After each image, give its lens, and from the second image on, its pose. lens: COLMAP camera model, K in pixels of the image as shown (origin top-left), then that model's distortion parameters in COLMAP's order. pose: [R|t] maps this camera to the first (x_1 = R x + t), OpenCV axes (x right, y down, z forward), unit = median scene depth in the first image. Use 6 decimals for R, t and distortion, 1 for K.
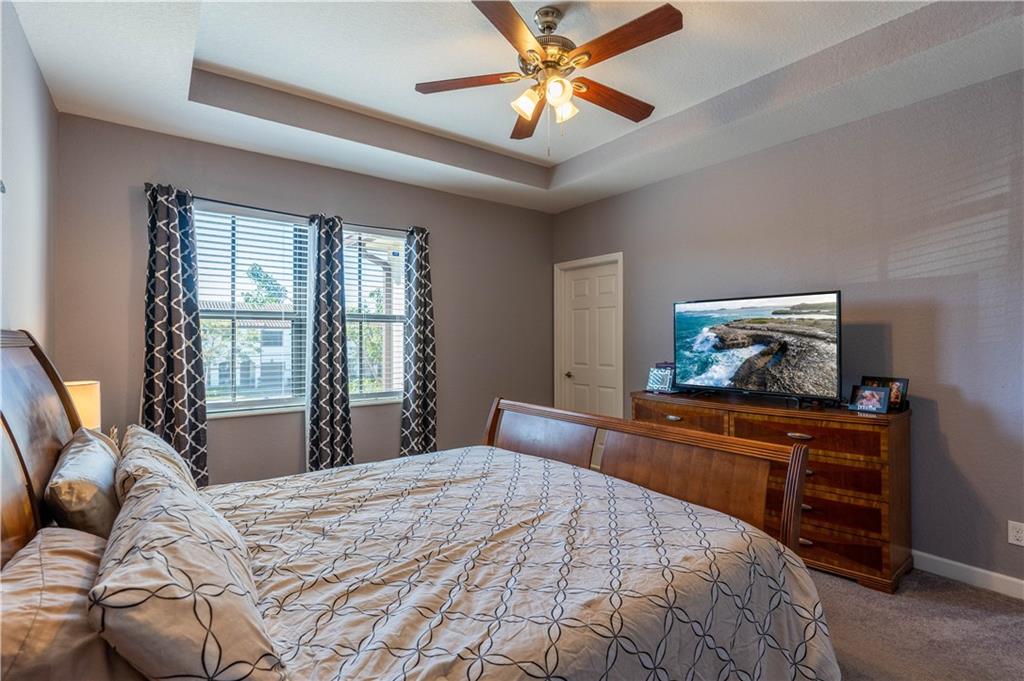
lens RADIAL K [[476.4, 0, 512.0], [0, 476.4, 340.5], [0, 0, 1]] dist [-0.059418, 0.022526]
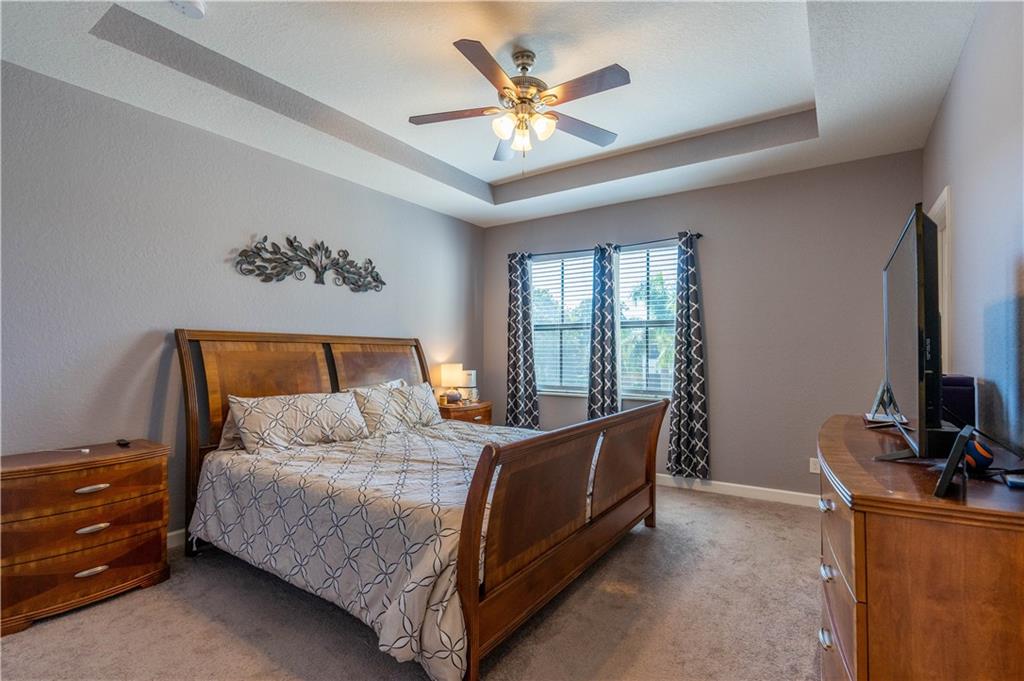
lens RADIAL K [[476.4, 0, 512.0], [0, 476.4, 340.5], [0, 0, 1]] dist [-0.059418, 0.022526]
pose [[0.320295, -0.029091, -0.946871, 0.780205], [-0.003982, 0.999478, -0.032054, 0.035057], [0.947310, 0.014037, 0.320012, 0.388819]]
